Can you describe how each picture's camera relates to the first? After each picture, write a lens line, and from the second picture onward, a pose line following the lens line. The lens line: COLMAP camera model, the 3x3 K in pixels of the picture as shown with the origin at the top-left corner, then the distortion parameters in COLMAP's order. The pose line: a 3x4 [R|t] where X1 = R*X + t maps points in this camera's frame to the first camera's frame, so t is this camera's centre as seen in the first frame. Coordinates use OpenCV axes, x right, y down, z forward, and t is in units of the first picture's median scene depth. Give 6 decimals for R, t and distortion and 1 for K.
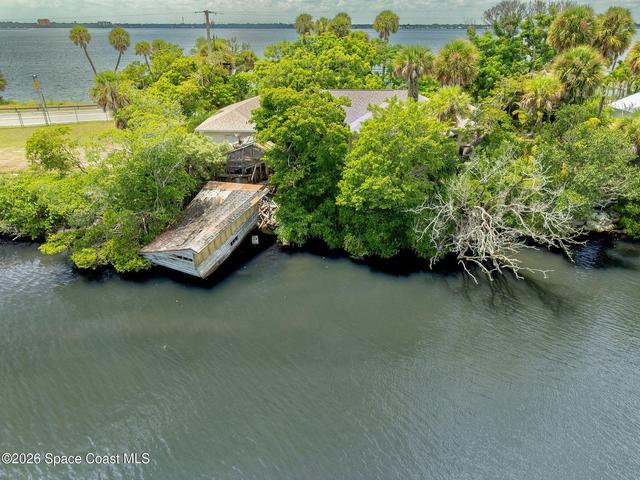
lens RADIAL K [[446.1, 0, 324.4], [0, 446.1, 239.0], [0, 0, 1]] dist [-0.018564, 0.021660]
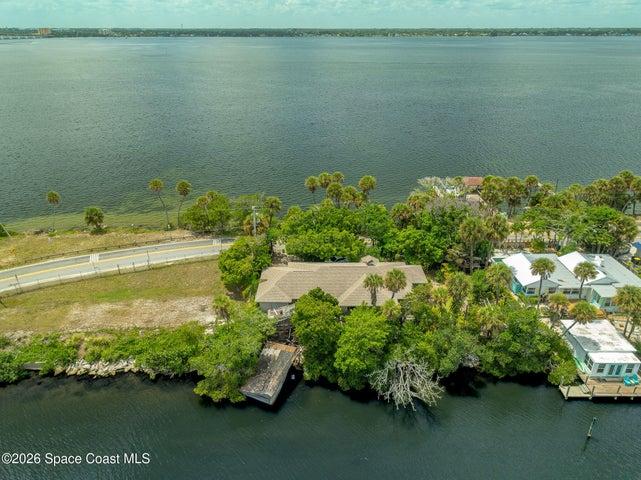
lens RADIAL K [[446.8, 0, 324.9], [0, 446.8, 239.0], [0, 0, 1]] dist [-0.018564, 0.021660]
pose [[0.999975, -0.001390, 0.006886, -0.027420], [0.001421, 0.999989, -0.004461, -0.633129], [-0.006879, 0.004470, 0.999966, -1.036781]]
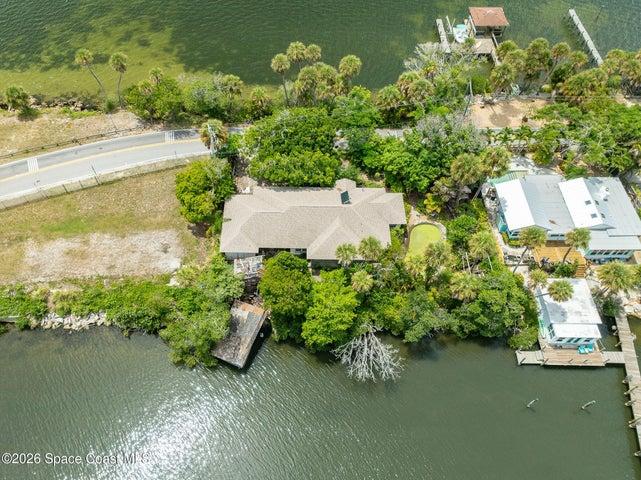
lens RADIAL K [[490.1, 0, 294.3], [0, 490.1, 258.0], [0, 0, 1]] dist [-0.010334, -0.001865]
pose [[0.999950, 0.009623, 0.002846, -0.015498], [-0.009723, 0.858823, 0.512180, -1.532593], [0.002485, -0.512181, 0.858874, -0.791000]]
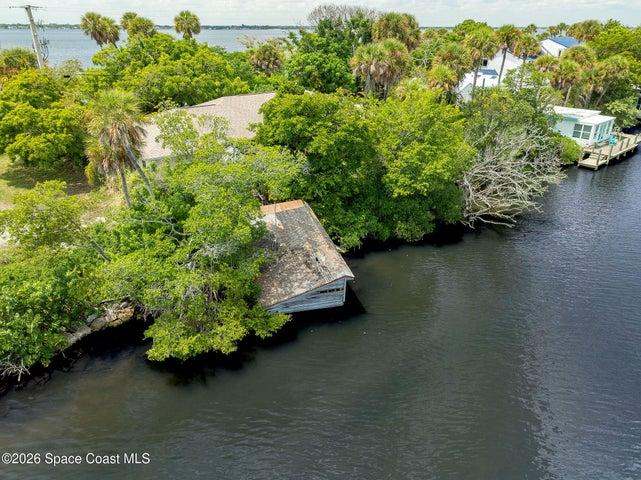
lens RADIAL K [[443.7, 0, 323.9], [0, 443.7, 241.1], [0, 0, 1]] dist [-0.009178, -0.000791]
pose [[0.748652, -0.285415, 0.598380, -0.726728], [0.283257, 0.953760, 0.100533, -0.126003], [-0.599405, 0.094231, 0.794880, 0.266750]]
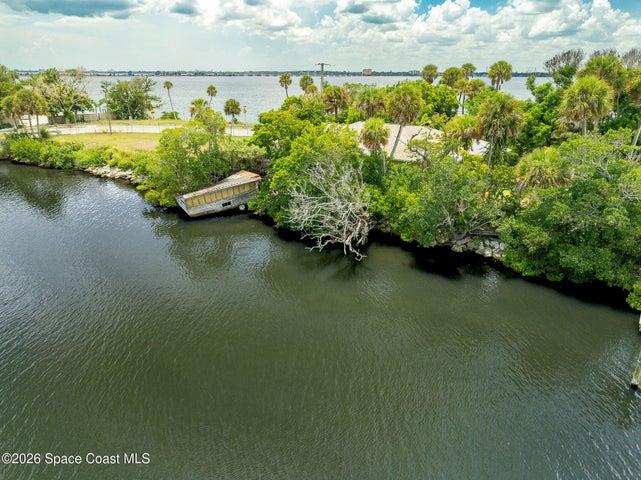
lens RADIAL K [[446.8, 0, 324.9], [0, 446.8, 239.0], [0, 0, 1]] dist [-0.018564, 0.021660]
pose [[0.817110, 0.201281, -0.540201, 0.980181], [-0.250305, 0.968001, -0.017930, 0.065695], [0.519306, 0.149865, 0.841345, -0.132337]]
